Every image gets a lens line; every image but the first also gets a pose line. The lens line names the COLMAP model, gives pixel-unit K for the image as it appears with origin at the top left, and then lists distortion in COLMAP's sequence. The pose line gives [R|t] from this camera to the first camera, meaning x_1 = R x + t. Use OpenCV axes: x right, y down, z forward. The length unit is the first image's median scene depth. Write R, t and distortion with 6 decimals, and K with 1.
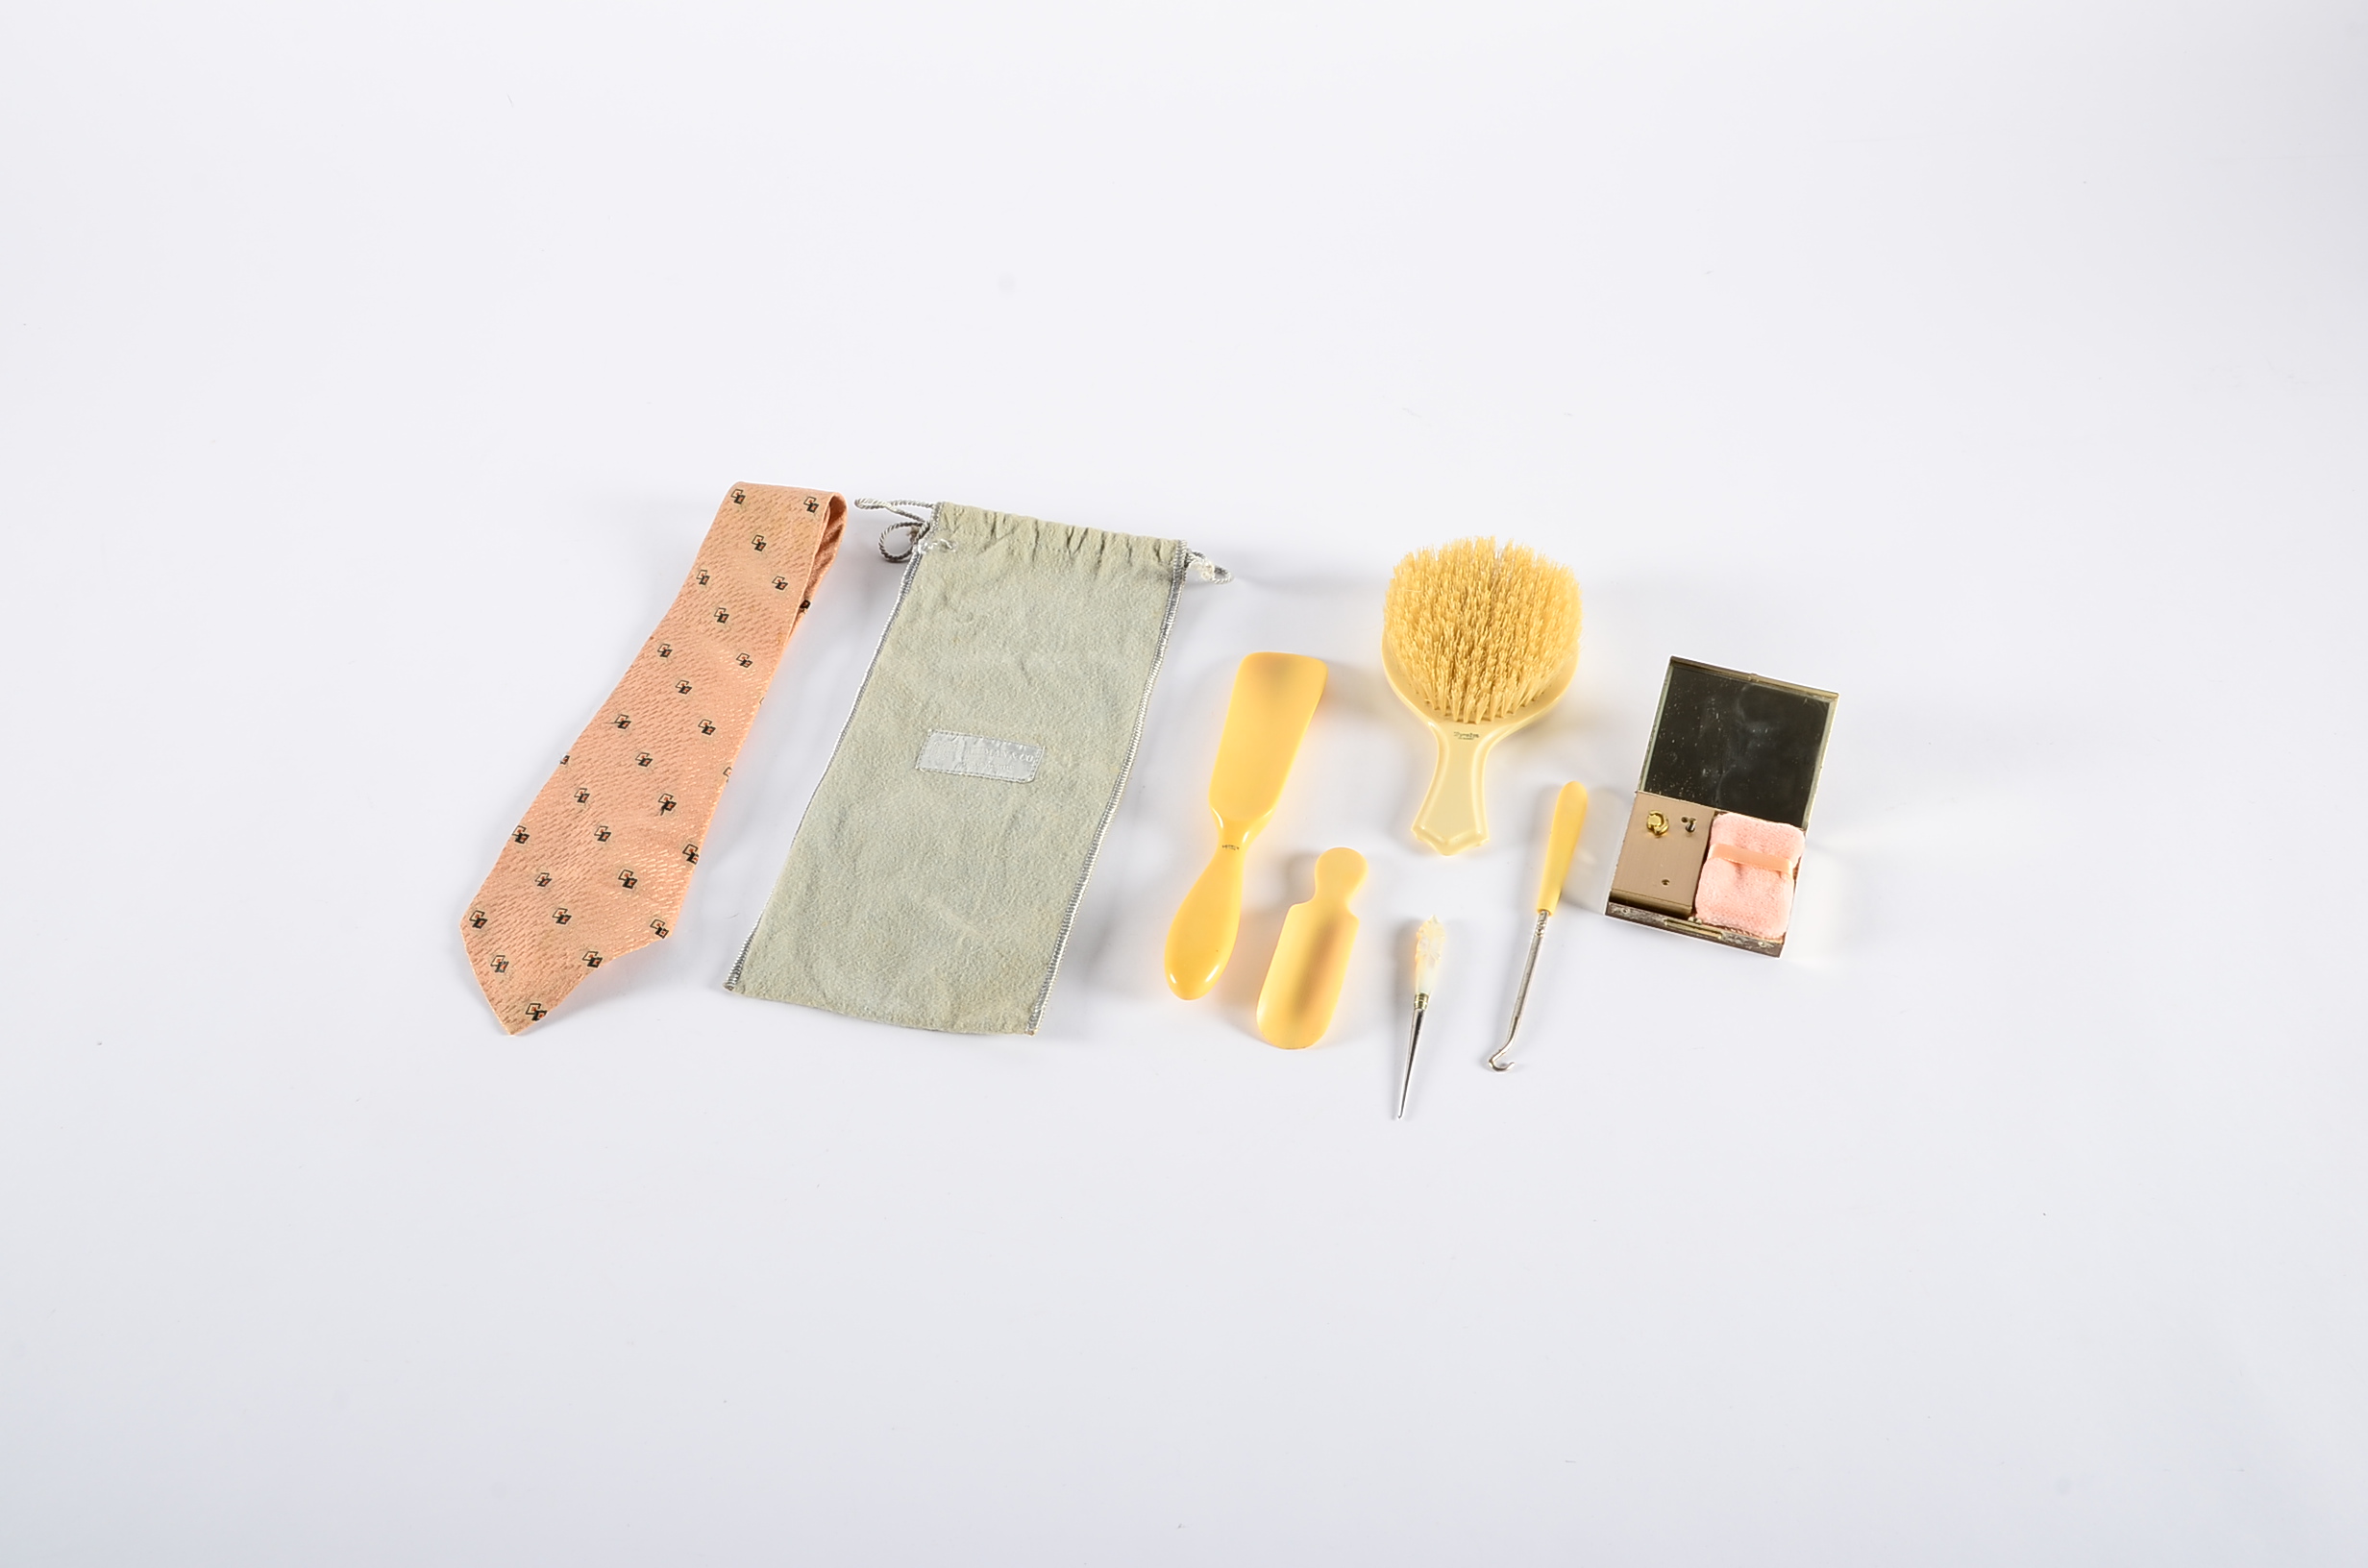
lens RADIAL K [[2270.2, 0, 1193.7], [0, 2270.2, 787.1], [0, 0, 1]] dist [-0.074379, 0.000000]
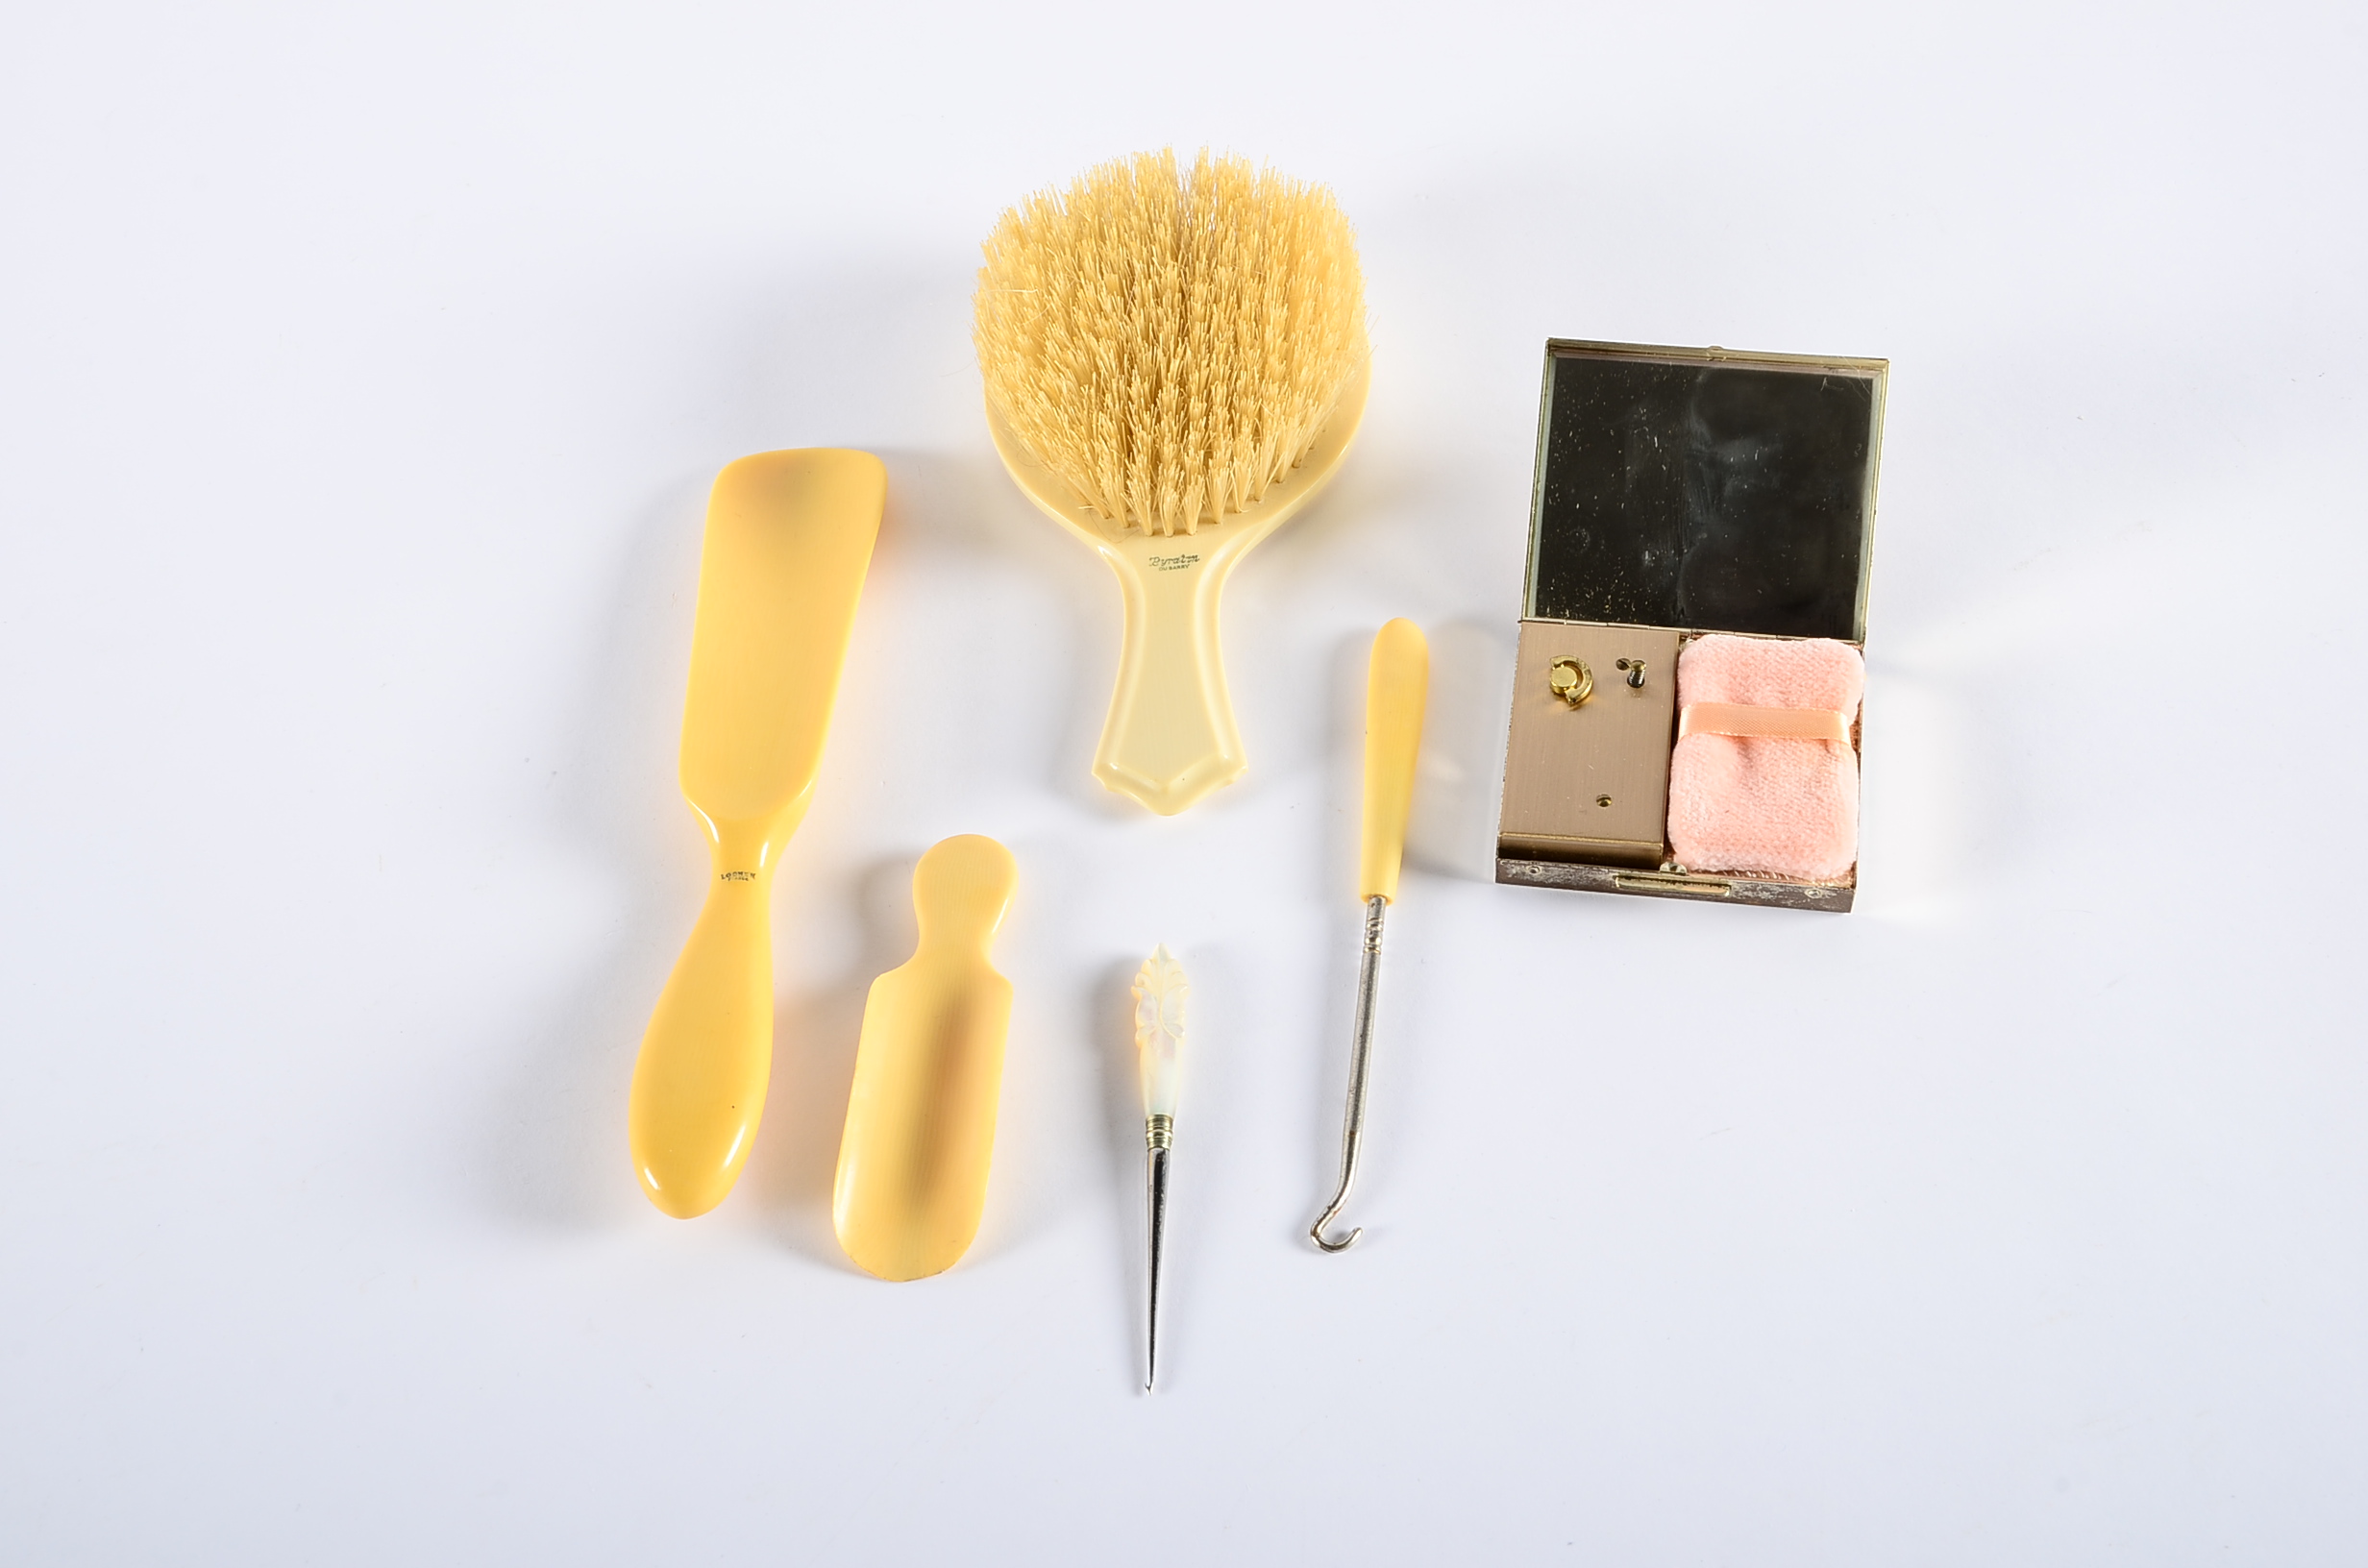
lens RADIAL K [[3571.3, 0, 1177.9], [0, 3571.3, 779.6], [0, 0, 1]] dist [0.099877, 0.000000]
pose [[0.982542, -0.172887, 0.068717, 0.061852], [0.166458, 0.981903, 0.090324, -0.049796], [-0.083089, -0.077309, 0.993539, 0.219941]]
